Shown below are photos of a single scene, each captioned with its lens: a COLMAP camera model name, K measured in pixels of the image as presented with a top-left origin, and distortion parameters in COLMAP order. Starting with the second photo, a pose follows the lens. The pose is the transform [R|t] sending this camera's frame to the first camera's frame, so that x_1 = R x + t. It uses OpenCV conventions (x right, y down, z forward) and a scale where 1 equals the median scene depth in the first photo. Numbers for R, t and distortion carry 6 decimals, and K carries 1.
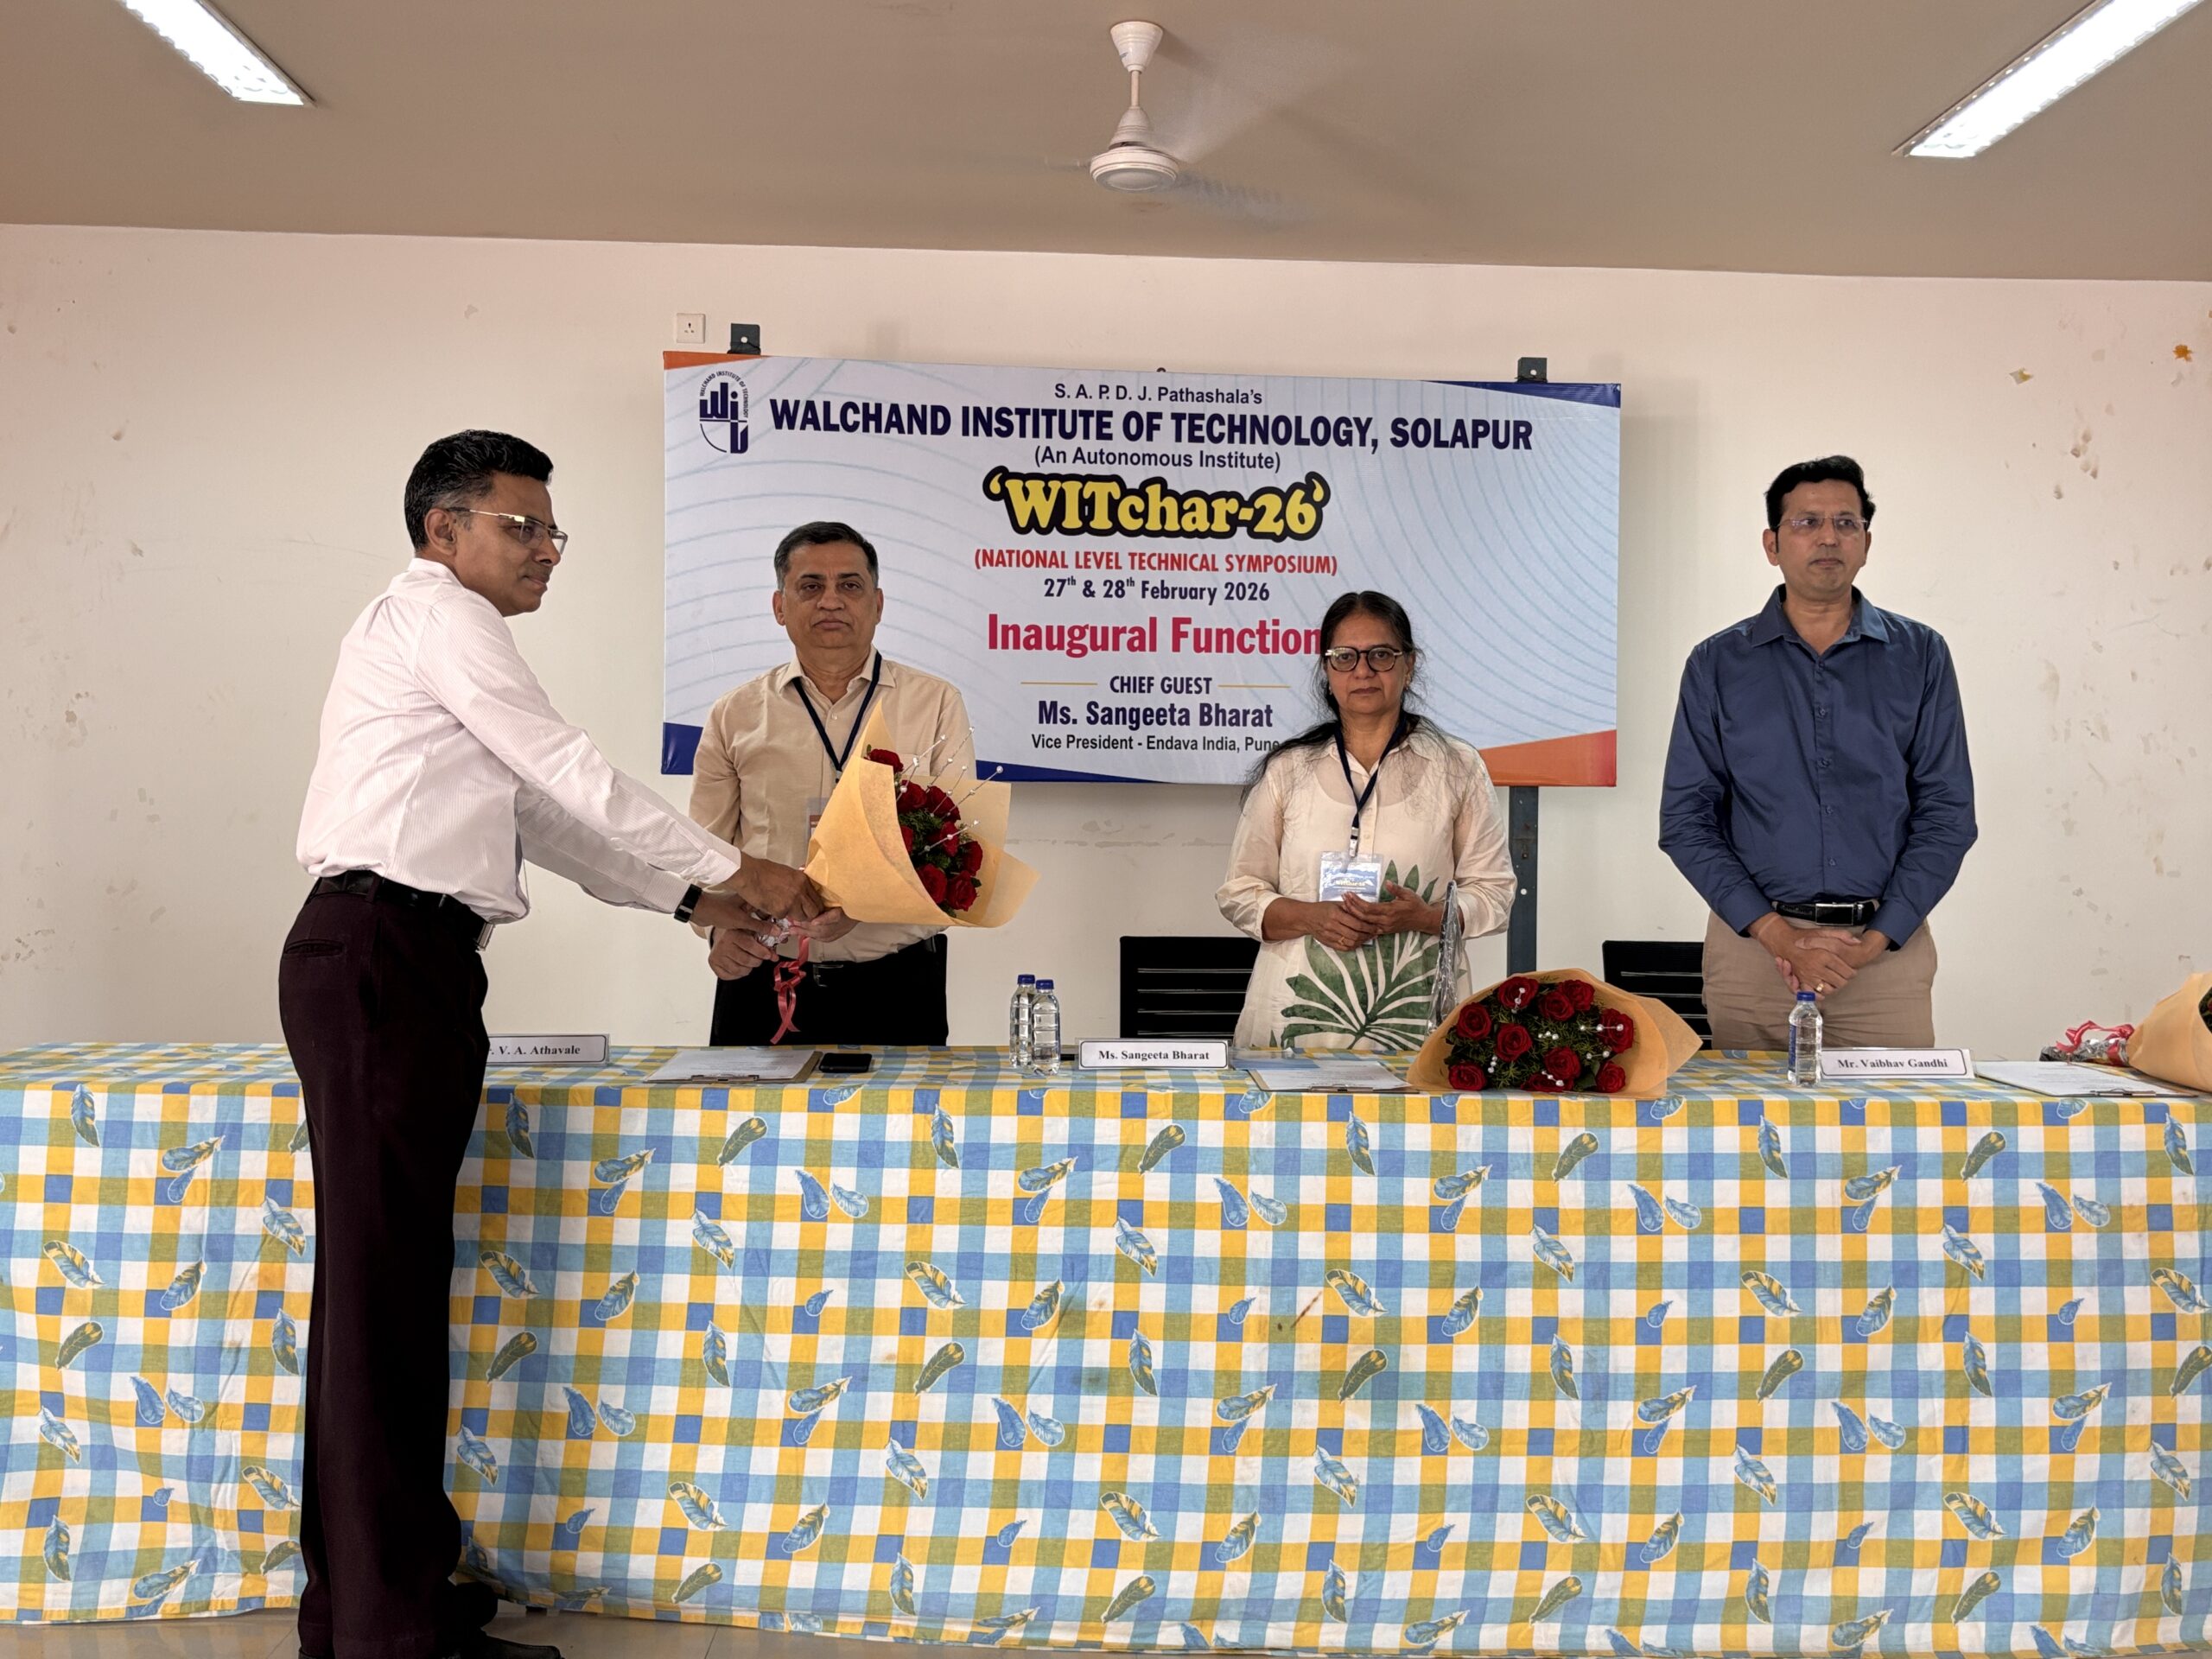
lens RADIAL K [[1803.1, 0, 1127.8], [0, 1803.1, 855.1], [0, 0, 1]] dist [0.027657, -0.047907]
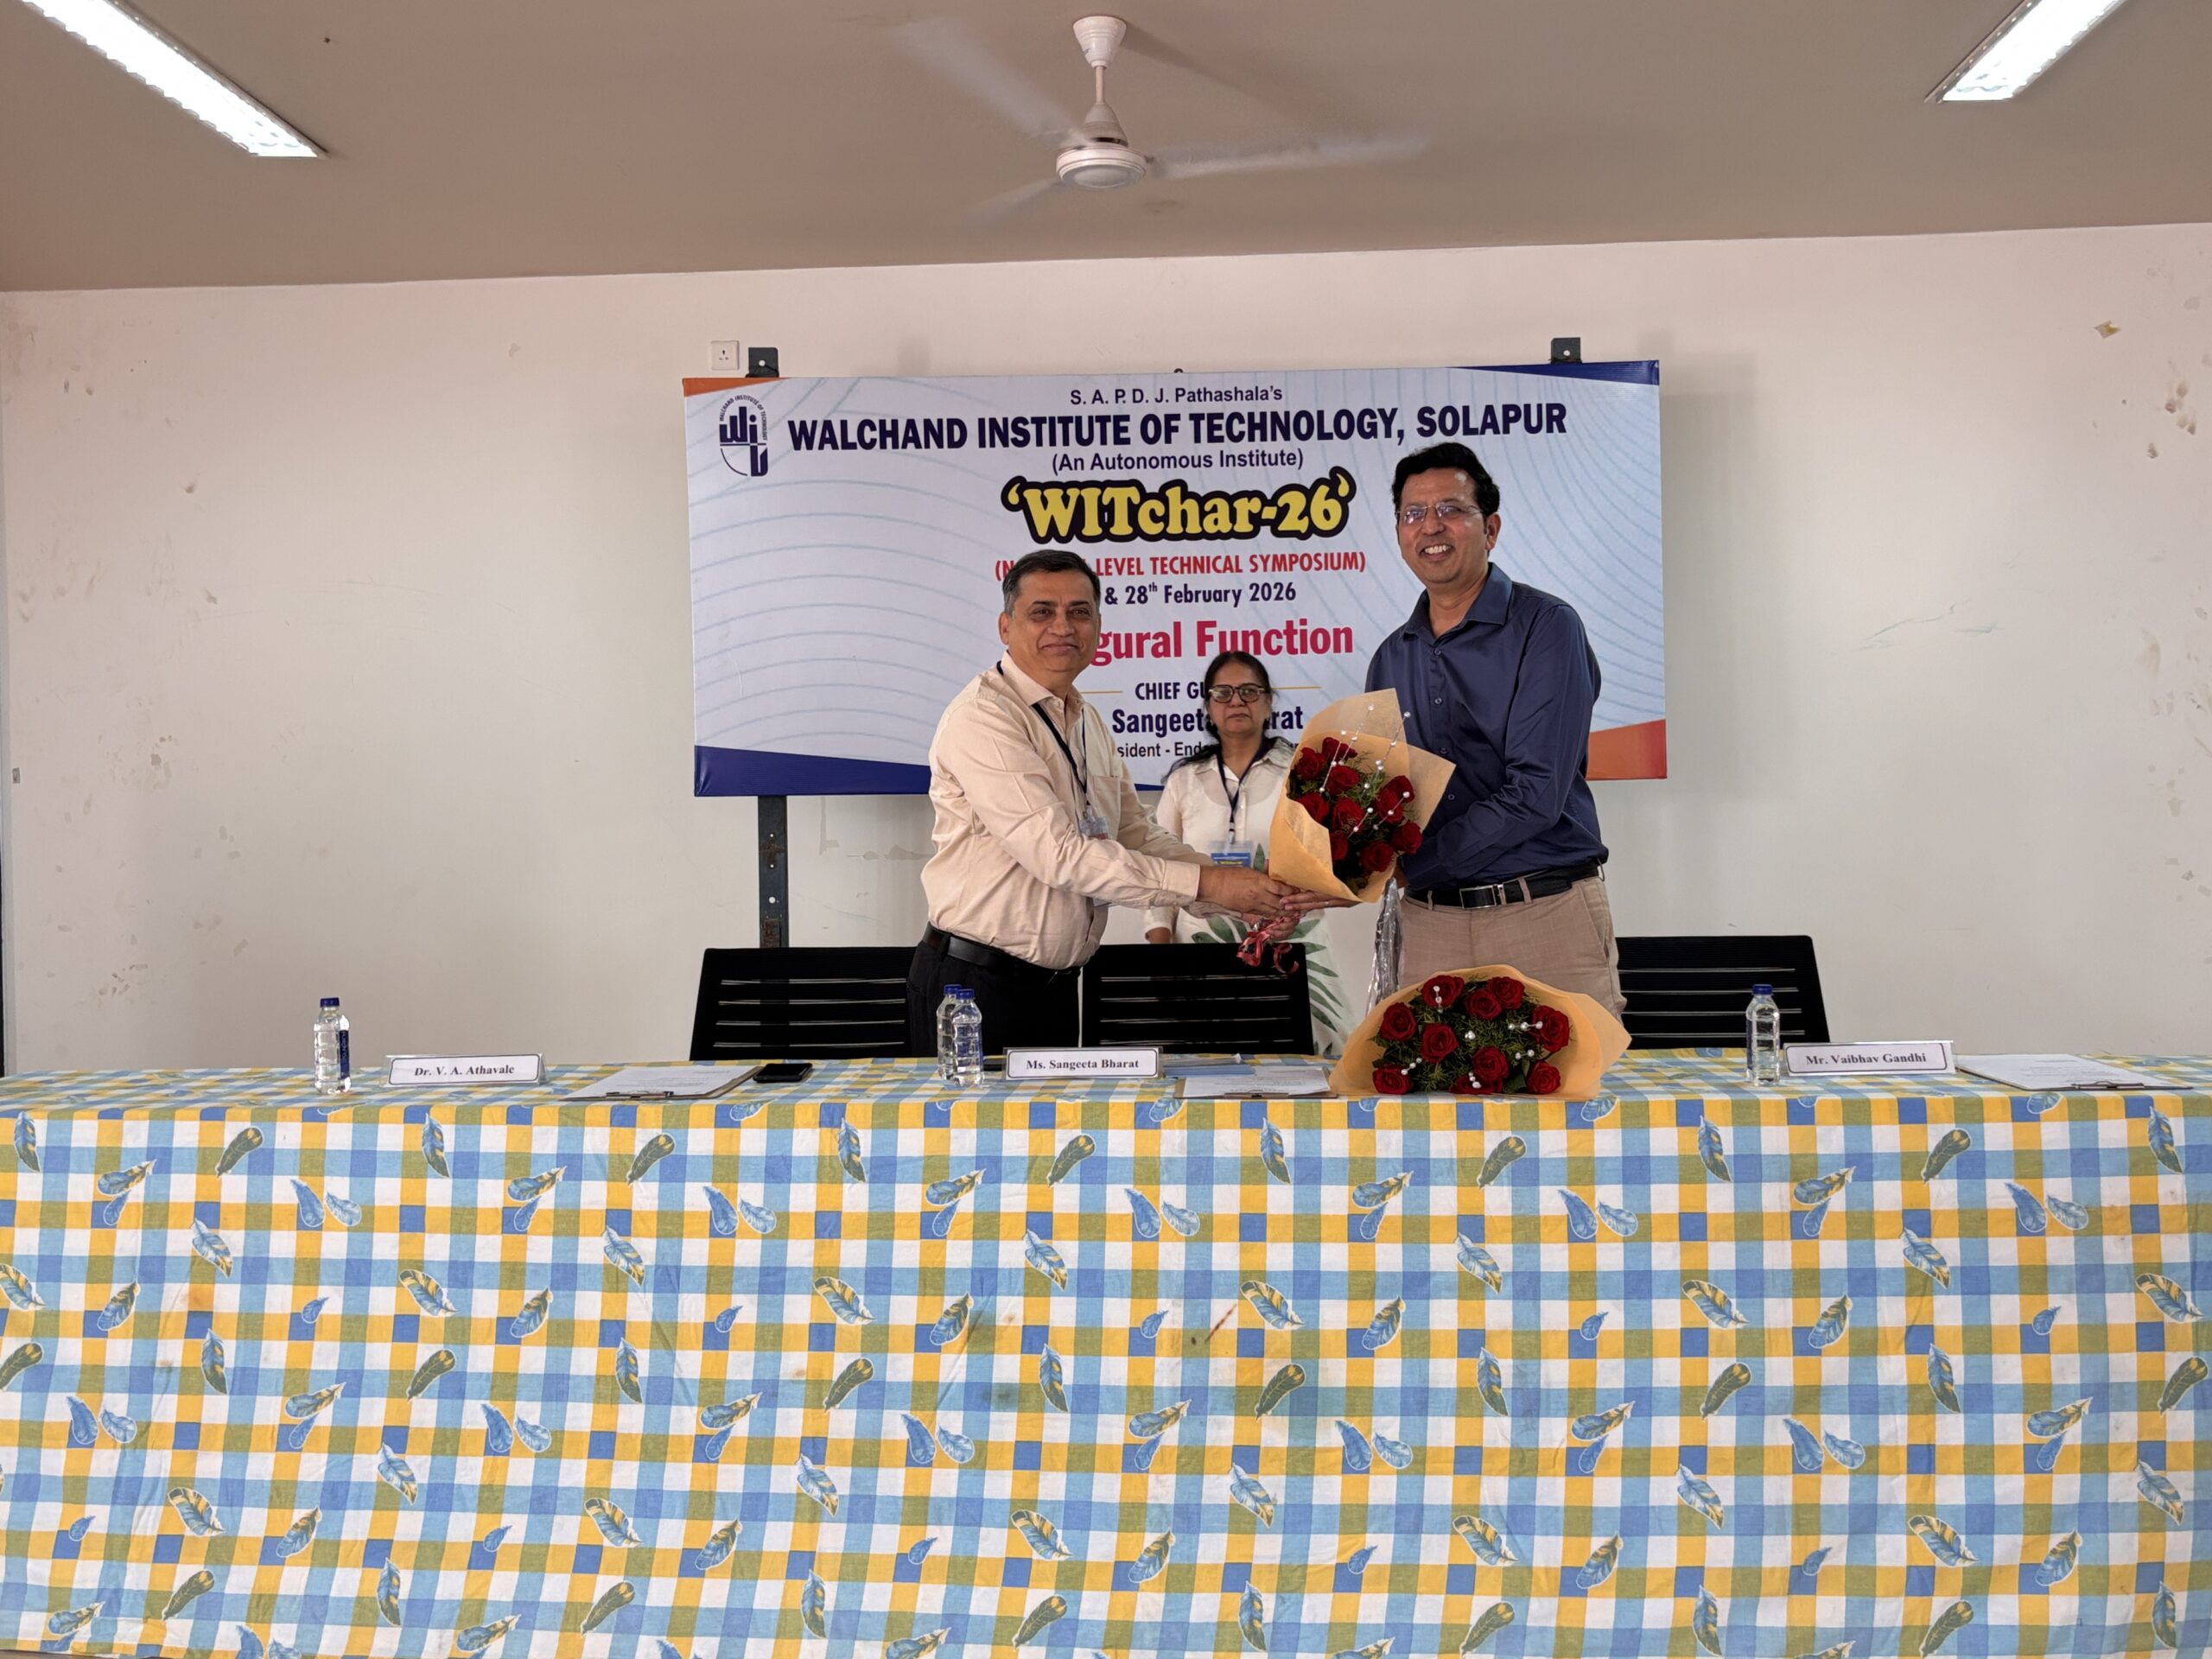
lens RADIAL K [[1803.1, 0, 1145.9], [0, 1803.1, 871.2], [0, 0, 1]] dist [0.027657, -0.047907]
pose [[0.995234, -0.028165, -0.093363, 0.108867], [0.028196, 0.999602, -0.000979, 0.006093], [0.093354, -0.001658, 0.995632, 0.021419]]
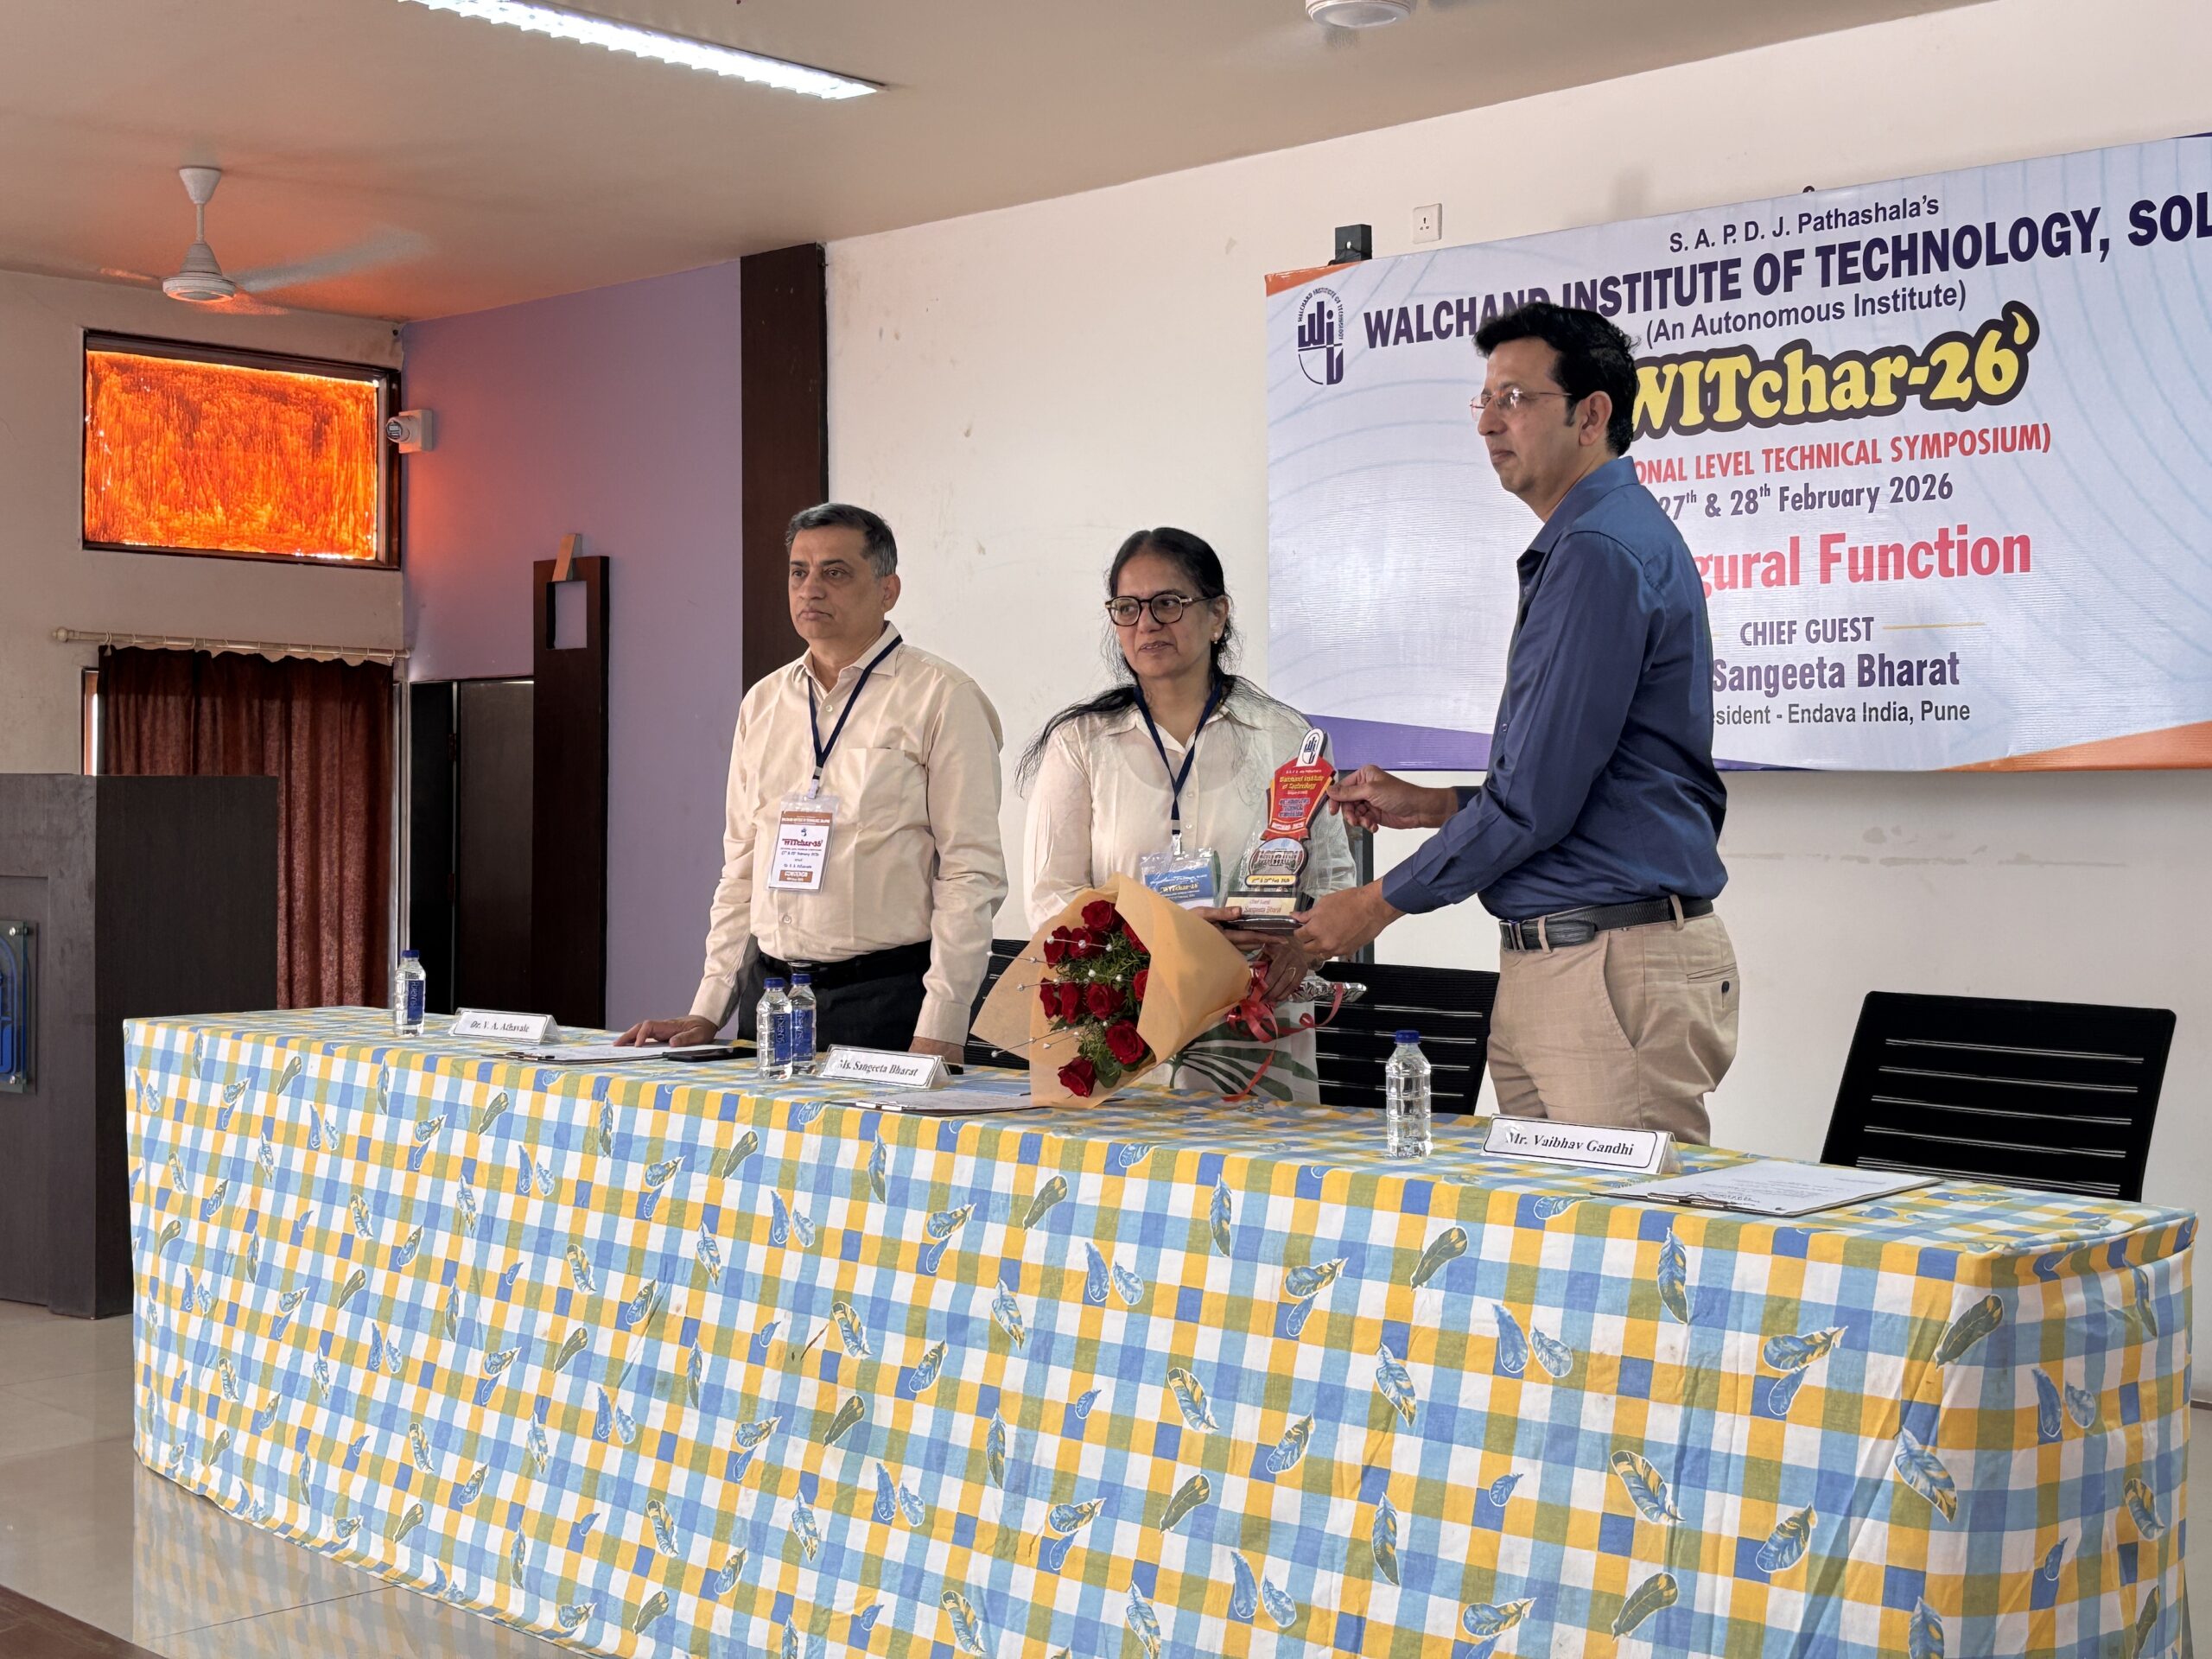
lens RADIAL K [[2701.1, 0, 1092.5], [0, 2701.1, 828.6], [0, 0, 1]] dist [-0.102073, 0.000000]
pose [[0.683033, -0.007878, -0.730345, 0.754110], [-0.015837, 0.999547, -0.025593, 0.017139], [0.730215, 0.029047, 0.682599, 0.111145]]
